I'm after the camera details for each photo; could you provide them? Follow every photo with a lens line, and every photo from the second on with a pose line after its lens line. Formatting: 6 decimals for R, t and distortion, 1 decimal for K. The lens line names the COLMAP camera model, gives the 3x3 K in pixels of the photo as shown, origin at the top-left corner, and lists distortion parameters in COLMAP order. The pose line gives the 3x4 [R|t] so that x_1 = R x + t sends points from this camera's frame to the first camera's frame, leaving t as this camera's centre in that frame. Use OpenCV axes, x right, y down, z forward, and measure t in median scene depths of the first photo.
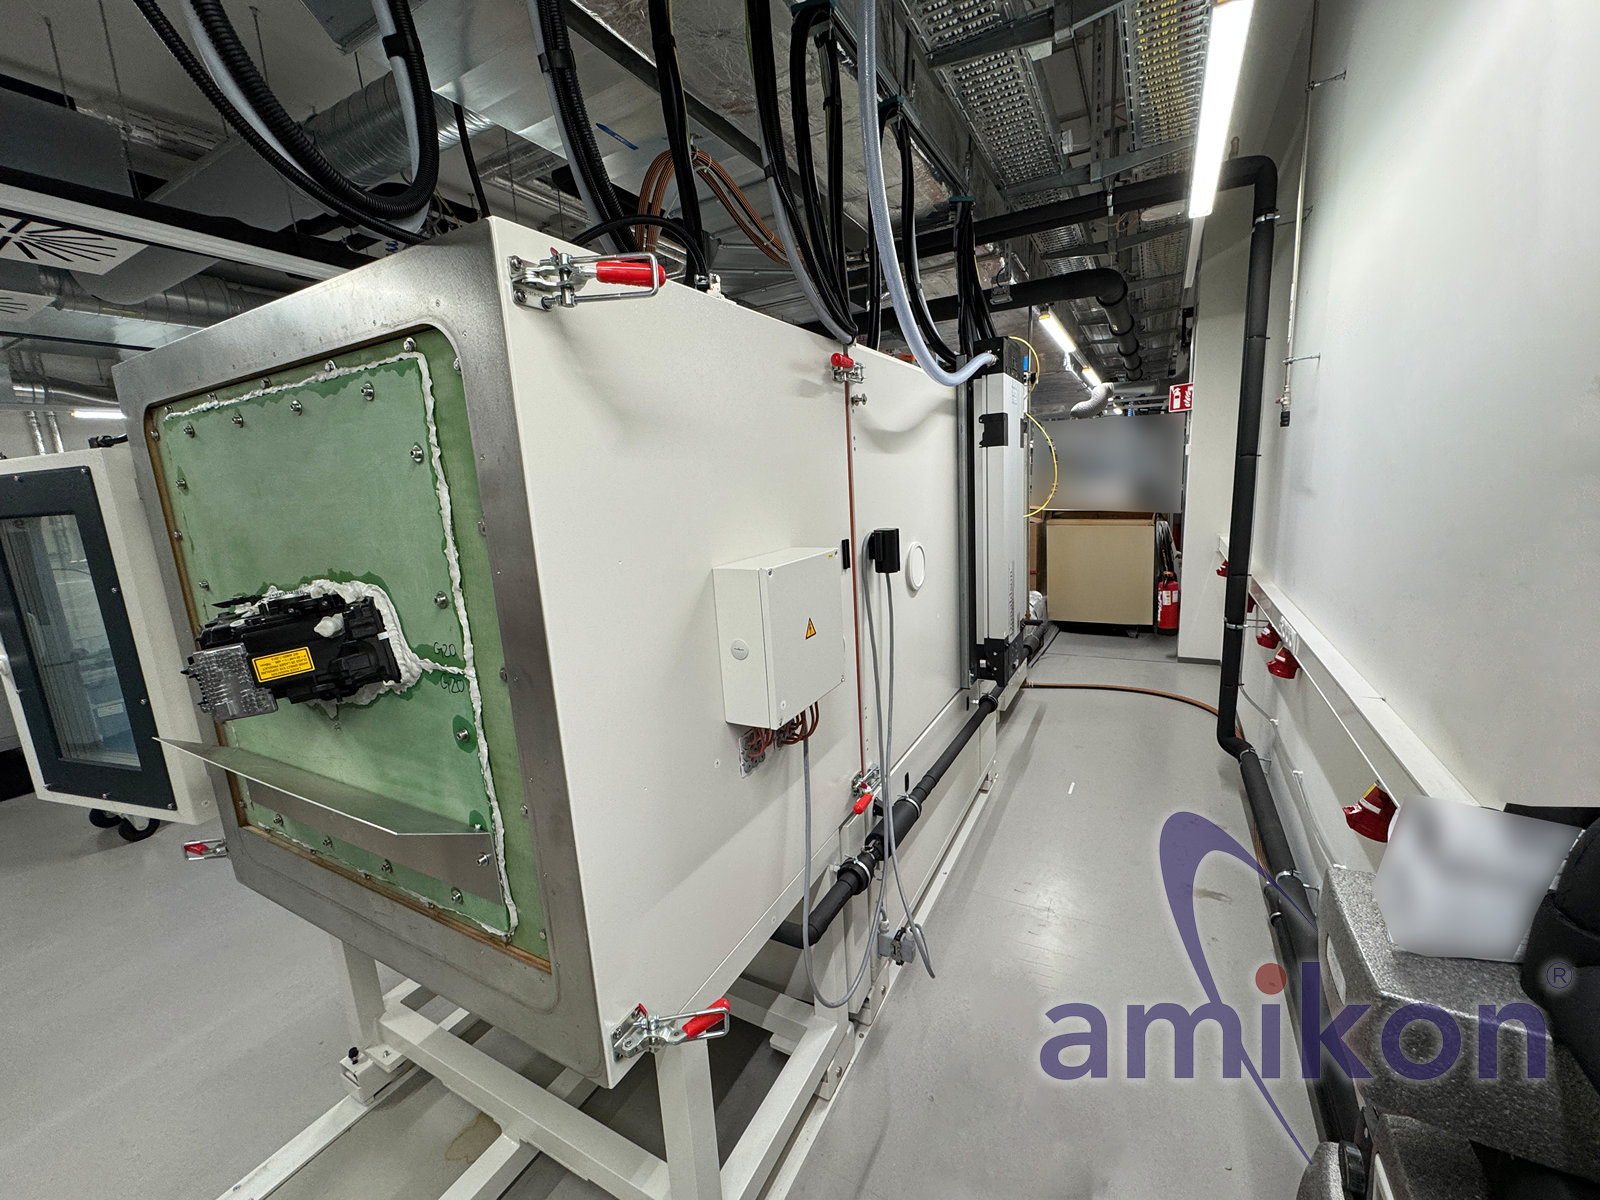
lens RADIAL K [[636.3, 0, 800.0], [0, 636.3, 600.0], [0, 0, 1]] dist [0.000887, 0.000028]
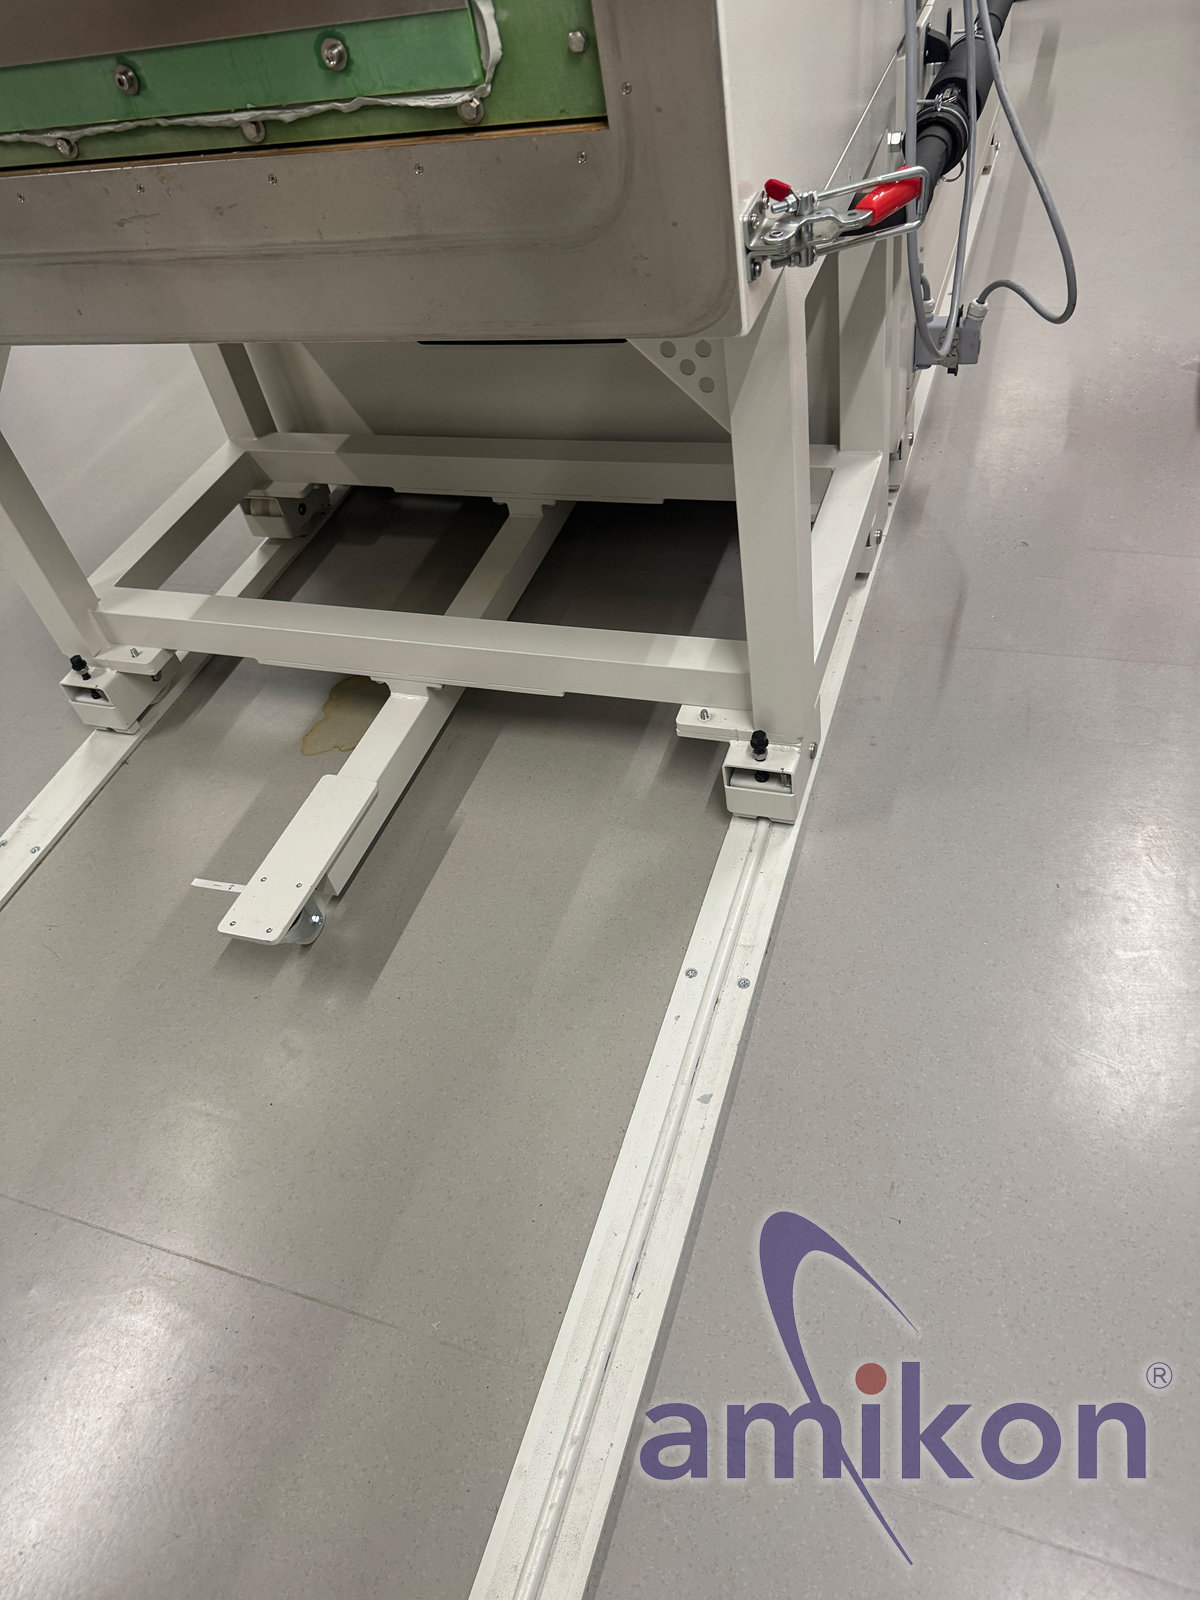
lens RADIAL K [[1132.1, 0, 600.0], [0, 1132.1, 800.0], [0, 0, 1]] dist [0.000519, -0.001360]
pose [[0.979399, -0.194710, 0.053526, -0.320591], [0.132719, 0.820456, 0.556092, 0.307801], [-0.152192, -0.537532, 0.829396, -0.013884]]
